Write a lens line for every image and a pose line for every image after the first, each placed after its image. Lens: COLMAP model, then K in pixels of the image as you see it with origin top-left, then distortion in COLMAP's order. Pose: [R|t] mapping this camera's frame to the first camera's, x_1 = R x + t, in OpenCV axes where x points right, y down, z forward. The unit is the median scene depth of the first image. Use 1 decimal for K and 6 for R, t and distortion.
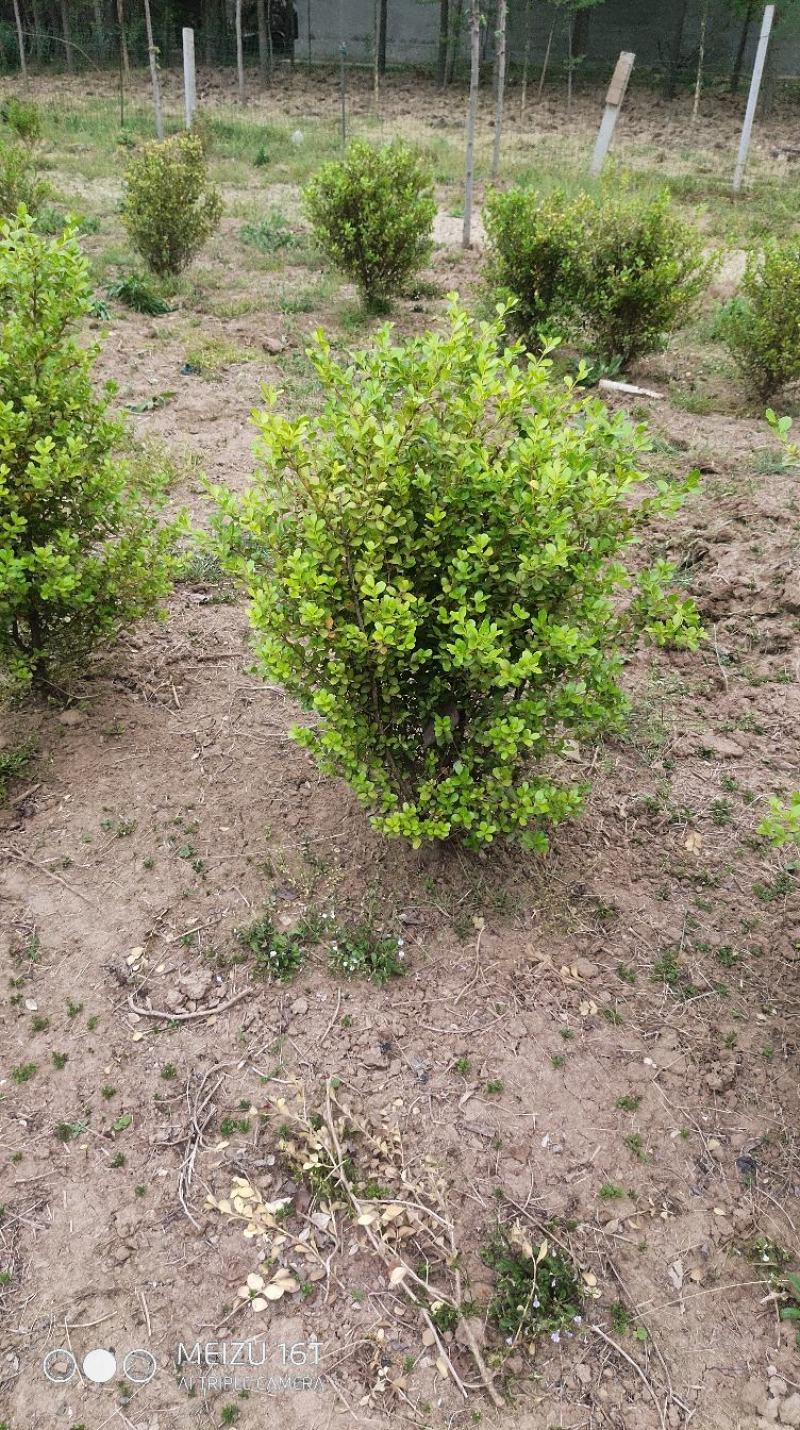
lens RADIAL K [[1011.6, 0, 400.0], [0, 1011.6, 715.0], [0, 0, 1]] dist [0.006292, -0.041059]
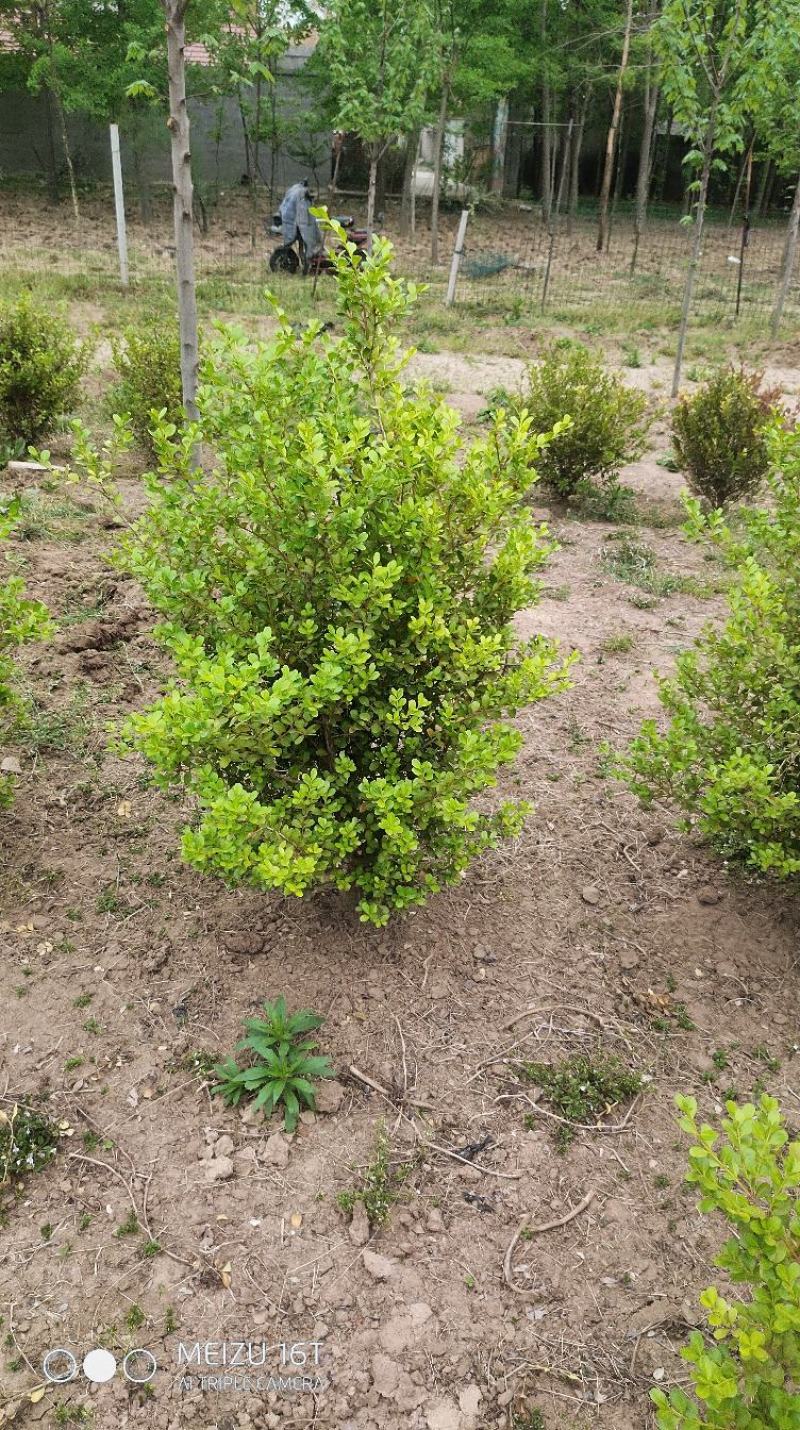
lens RADIAL K [[1011.6, 0, 400.0], [0, 1011.6, 715.0], [0, 0, 1]] dist [0.006292, -0.041059]
pose [[0.874893, -0.217794, 0.432583, 0.078314], [0.250642, 0.967881, -0.019618, 0.123328], [-0.414416, 0.125587, 0.901381, -0.247408]]
